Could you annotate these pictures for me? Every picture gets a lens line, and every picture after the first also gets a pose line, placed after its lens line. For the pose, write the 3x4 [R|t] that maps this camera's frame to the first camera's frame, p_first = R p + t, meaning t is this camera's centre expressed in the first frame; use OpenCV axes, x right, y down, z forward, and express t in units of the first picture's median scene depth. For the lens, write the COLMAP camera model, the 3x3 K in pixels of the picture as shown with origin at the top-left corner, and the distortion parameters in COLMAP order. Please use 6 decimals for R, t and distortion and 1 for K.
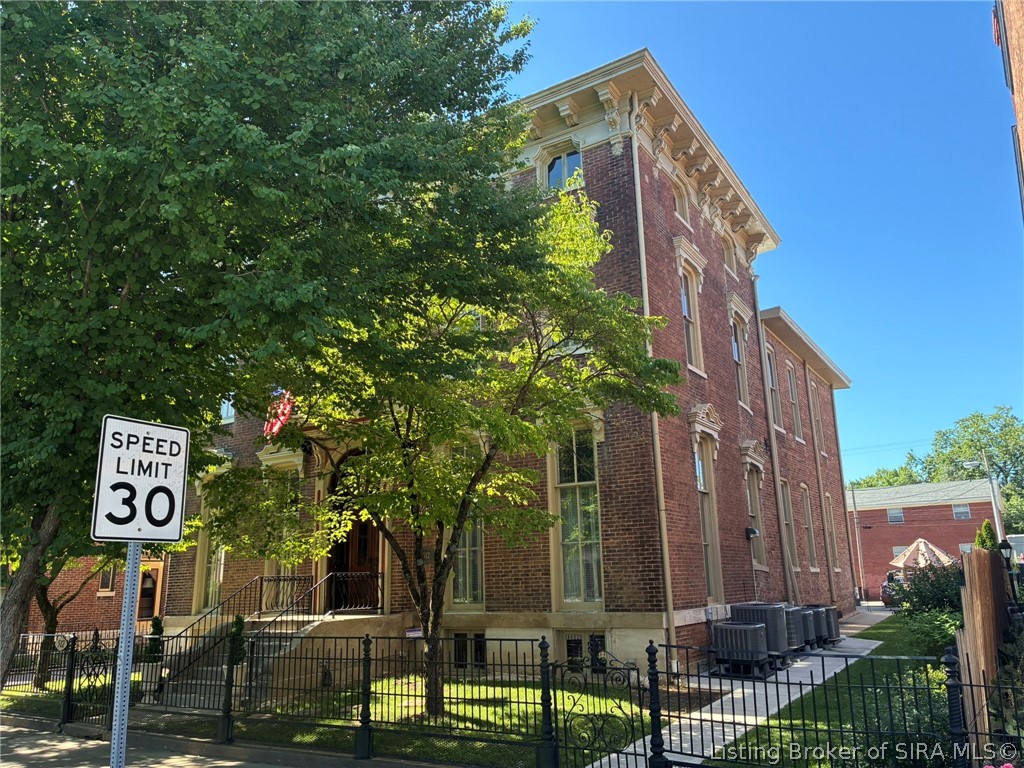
lens RADIAL K [[774.1, 0, 516.3], [0, 774.1, 385.0], [0, 0, 1]] dist [0.045668, -0.058407]
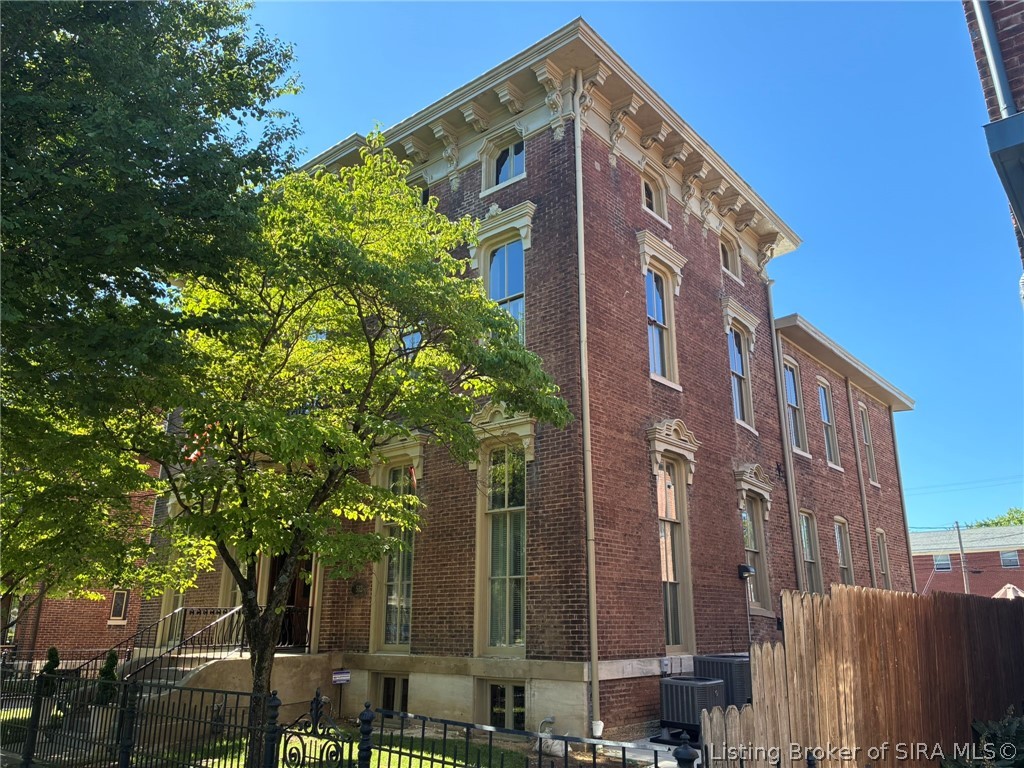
lens RADIAL K [[774.1, 0, 516.3], [0, 774.1, 385.0], [0, 0, 1]] dist [0.045668, -0.058407]
pose [[0.990500, -0.013467, -0.136850, 0.196287], [0.007085, 0.998869, -0.047013, 0.026502], [0.137329, 0.045597, 0.989475, 0.119155]]
